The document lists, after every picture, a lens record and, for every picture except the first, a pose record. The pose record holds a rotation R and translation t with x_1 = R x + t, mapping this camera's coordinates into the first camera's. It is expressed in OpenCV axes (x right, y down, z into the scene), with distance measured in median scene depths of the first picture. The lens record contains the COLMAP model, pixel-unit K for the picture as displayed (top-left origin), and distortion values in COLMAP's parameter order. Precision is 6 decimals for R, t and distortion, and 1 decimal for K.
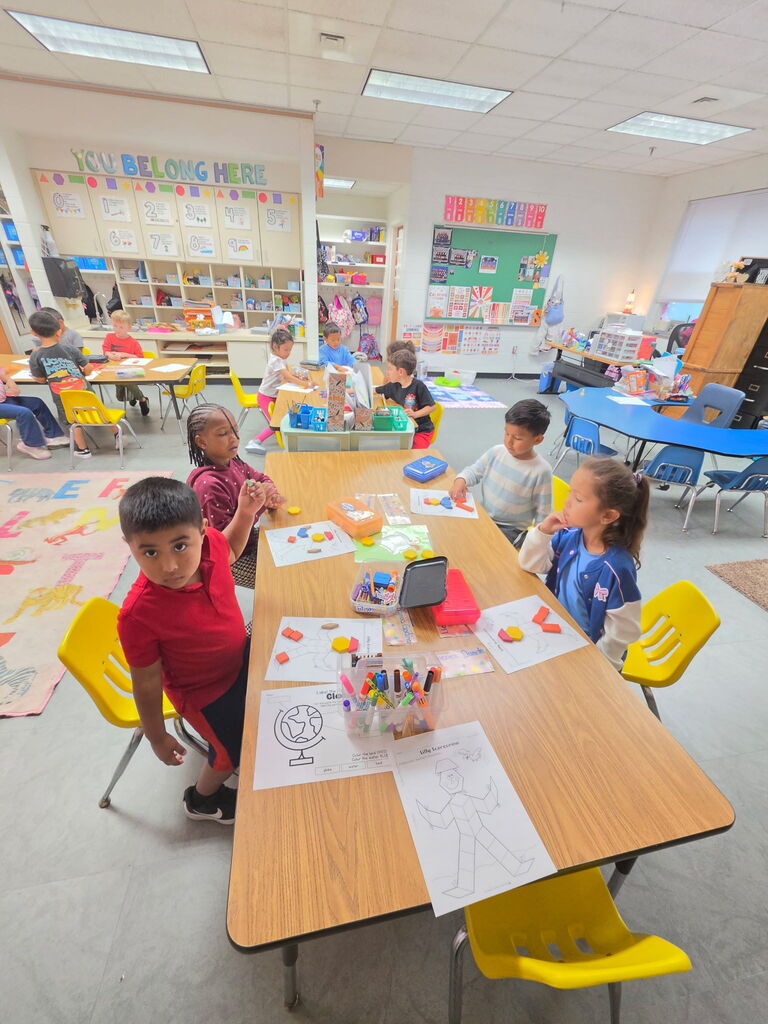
lens RADIAL K [[412.6, 0, 387.5], [0, 412.6, 508.4], [0, 0, 1]] dist [-0.000822, 0.000178]
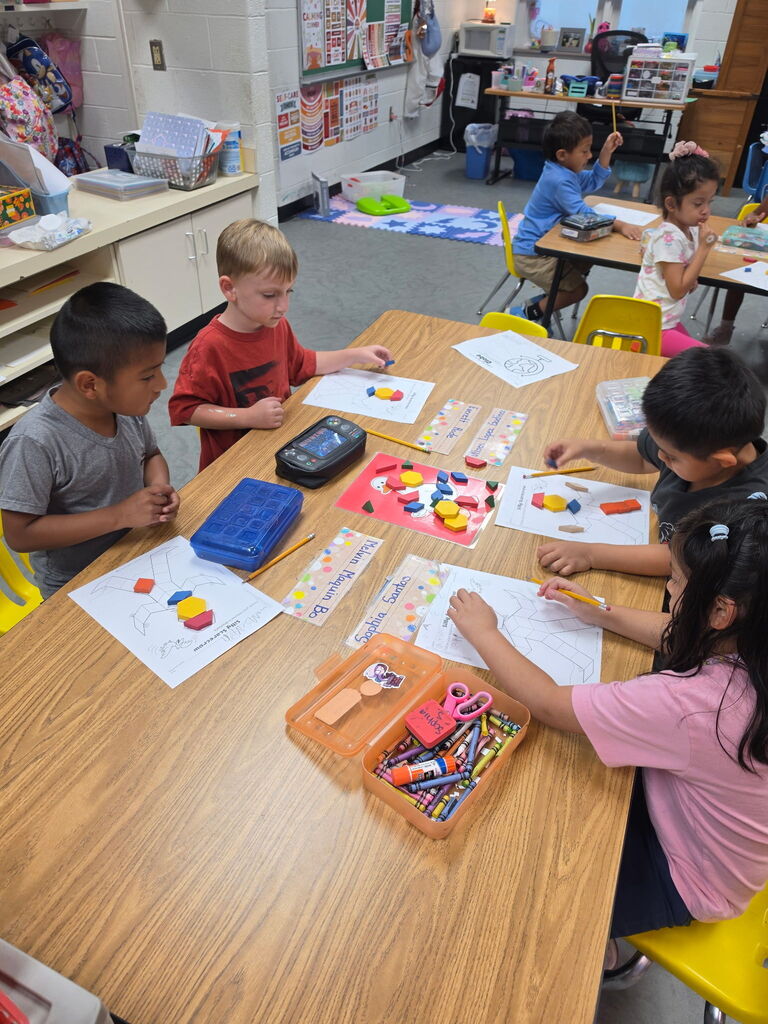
lens RADIAL K [[728.9, 0, 384.0], [0, 728.9, 512.0], [0, 0, 1]] dist [-0.008257, -0.002776]
pose [[0.575426, -0.515453, 0.634975, -0.598830], [0.408546, 0.853746, 0.322812, -0.273480], [-0.708502, 0.073662, 0.701854, 0.419323]]
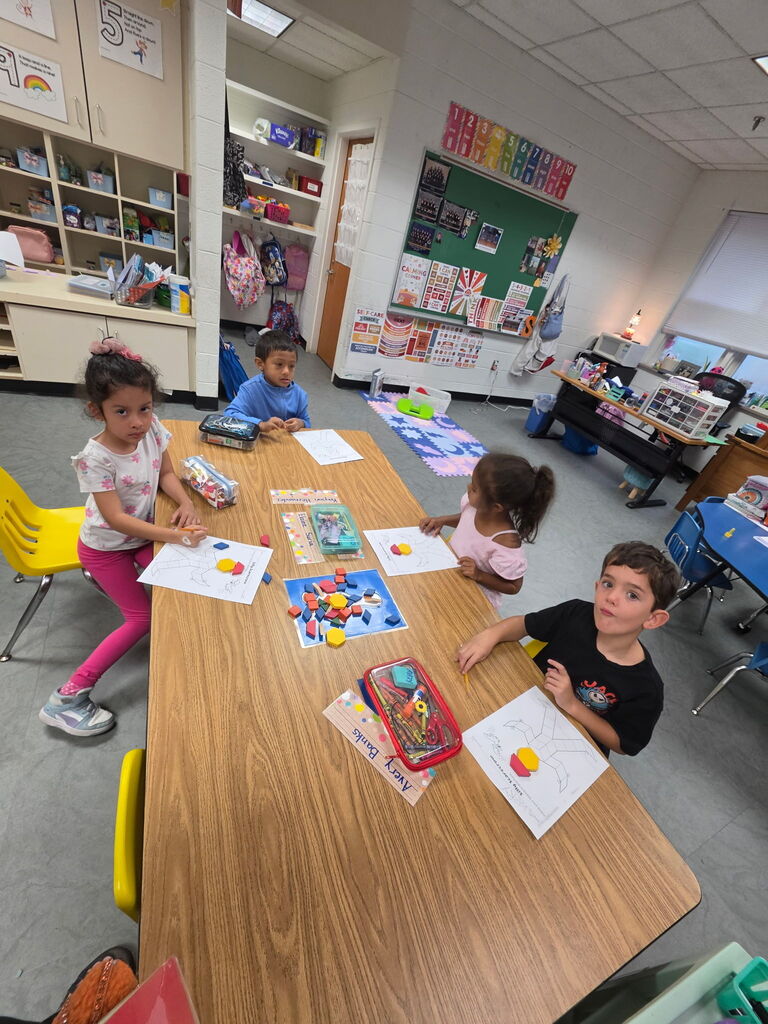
lens RADIAL K [[408.6, 0, 384.0], [0, 408.6, 512.0], [0, 0, 1]] dist [-0.001578, -0.000090]
pose [[0.955533, 0.020236, 0.294189, -0.098950], [-0.054431, 0.992604, 0.108514, -0.207052], [-0.289817, -0.119702, 0.949567, 0.356367]]
